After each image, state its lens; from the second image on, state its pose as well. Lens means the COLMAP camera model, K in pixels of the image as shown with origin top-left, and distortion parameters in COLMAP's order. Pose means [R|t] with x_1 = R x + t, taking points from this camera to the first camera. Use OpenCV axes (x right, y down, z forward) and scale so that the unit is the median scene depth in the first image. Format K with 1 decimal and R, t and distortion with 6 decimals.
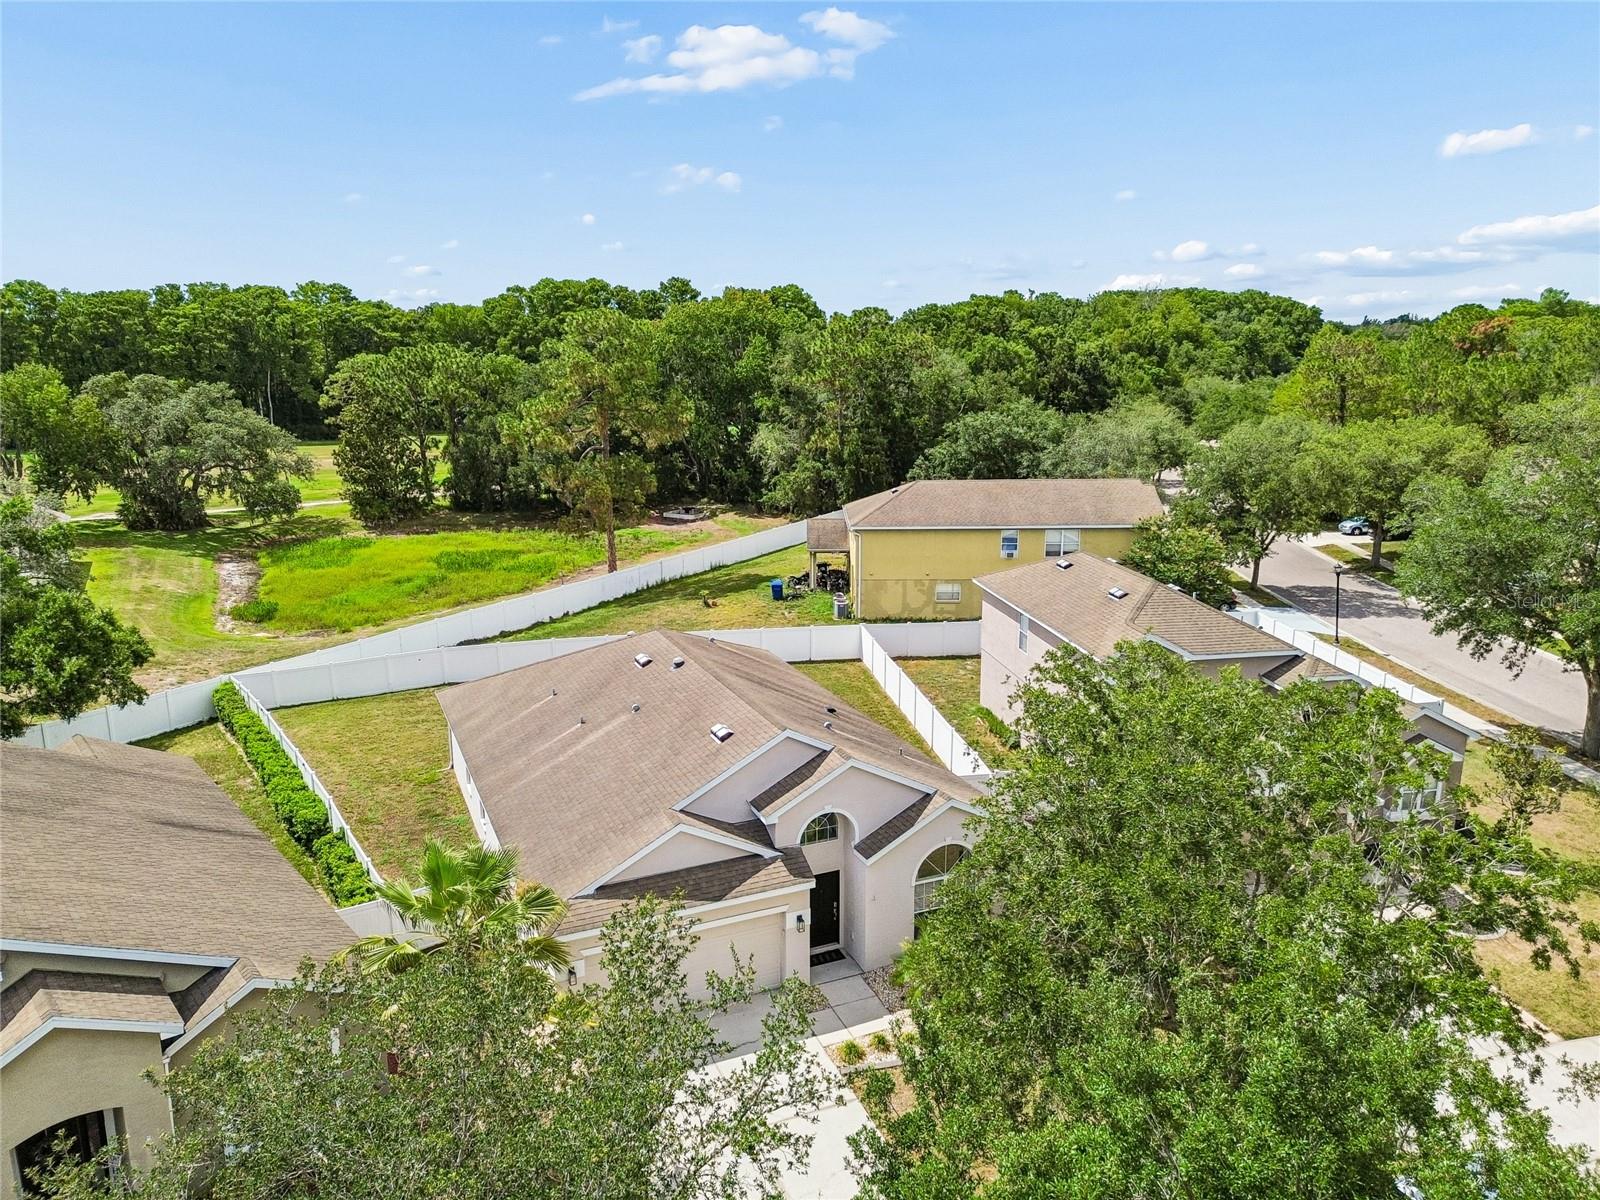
lens RADIAL K [[1135.5, 0, 800.0], [0, 1135.5, 600.0], [0, 0, 1]] dist [0.088665, -0.096296]
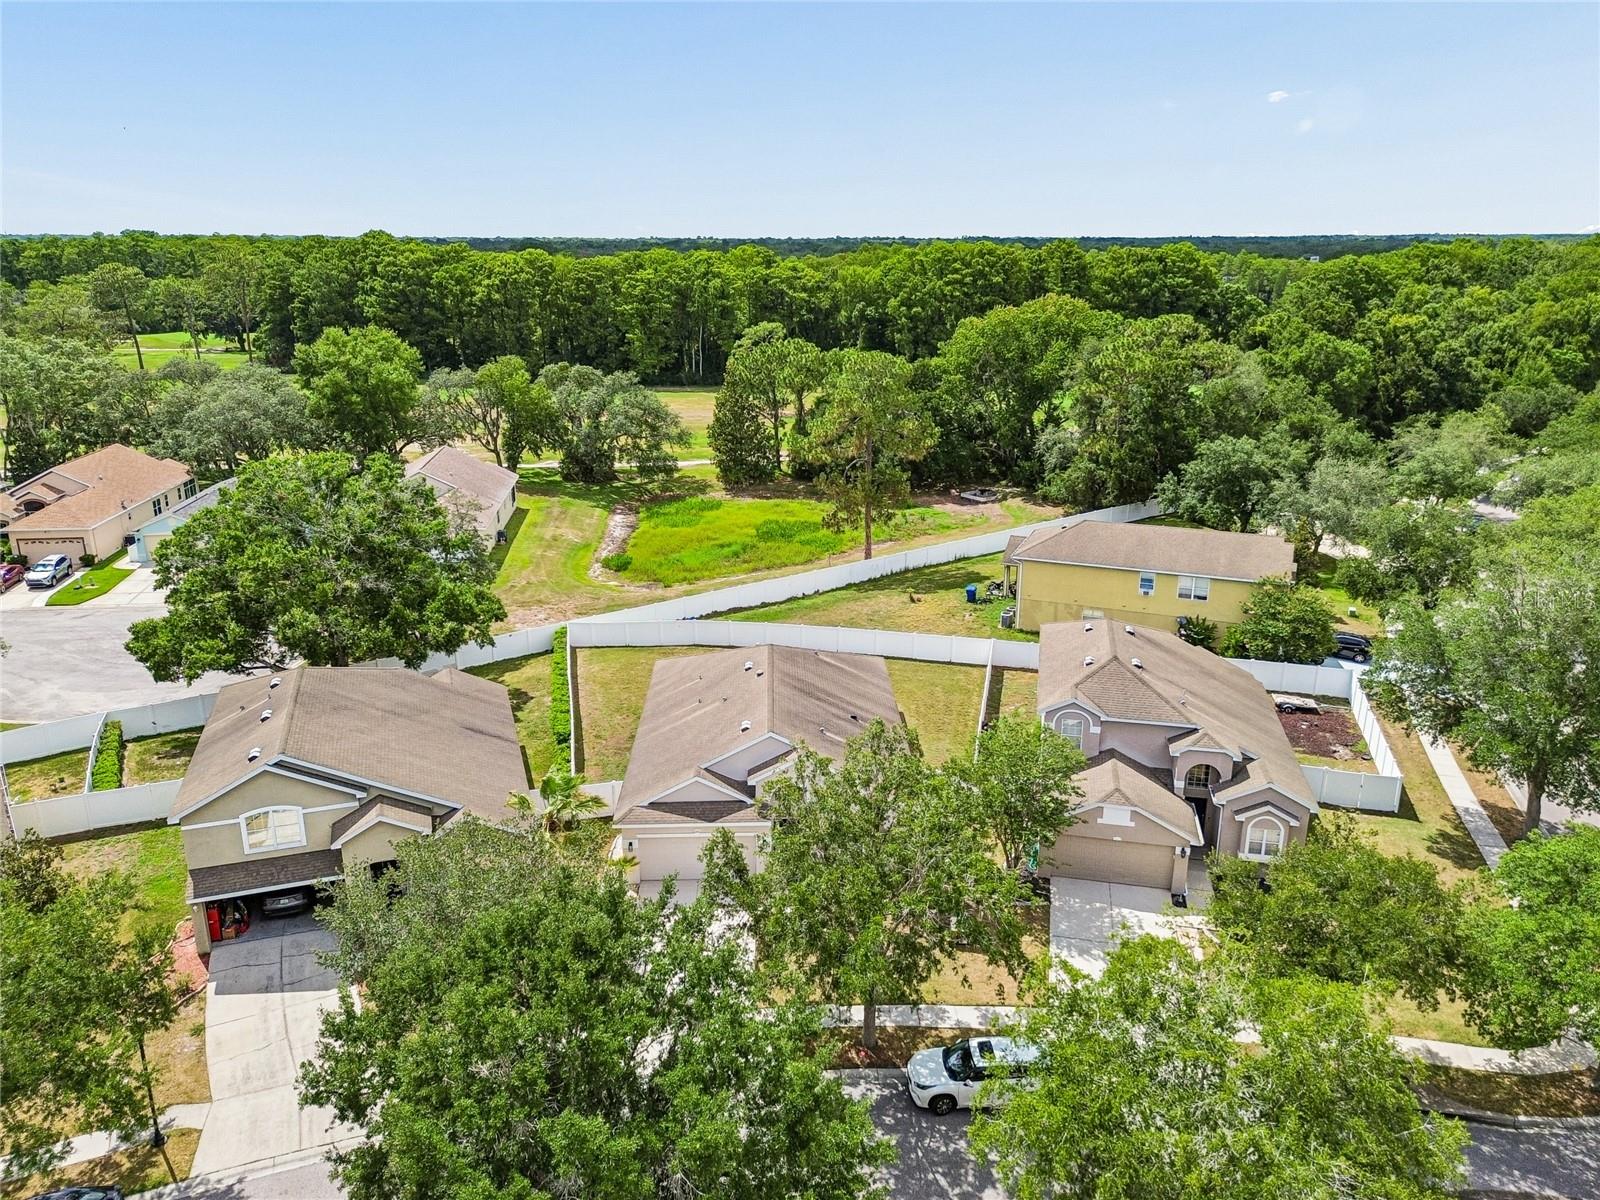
lens RADIAL K [[1141.3, 0, 800.0], [0, 1141.3, 600.0], [0, 0, 1]] dist [0.063140, -0.041950]
pose [[0.928179, 0.115843, -0.353643, 0.174279], [-0.089825, 0.991957, 0.089178, -0.068042], [0.361130, -0.051007, 0.931120, -0.160438]]
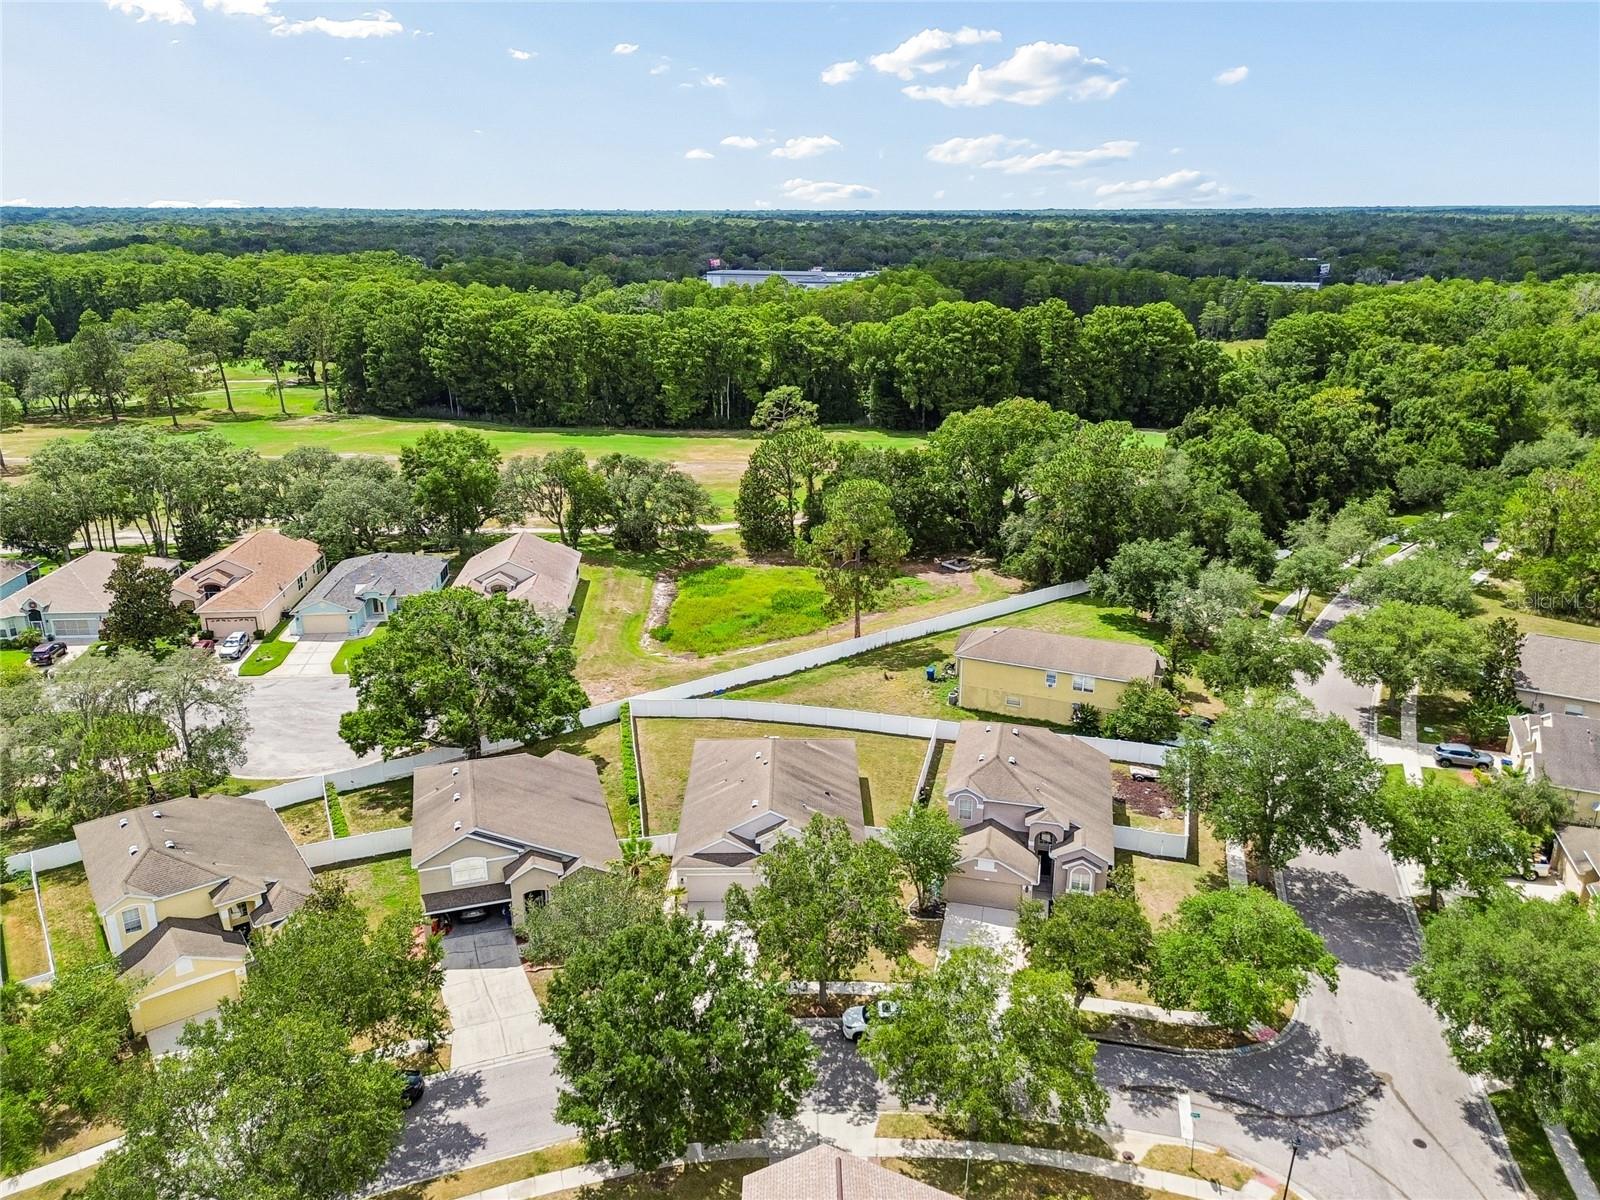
lens RADIAL K [[1135.5, 0, 800.0], [0, 1135.5, 600.0], [0, 0, 1]] dist [0.088665, -0.096296]
pose [[0.919123, 0.127715, -0.372695, 0.285640], [-0.093426, 0.989670, 0.108738, -0.194732], [0.382732, -0.065124, 0.921561, -0.409901]]
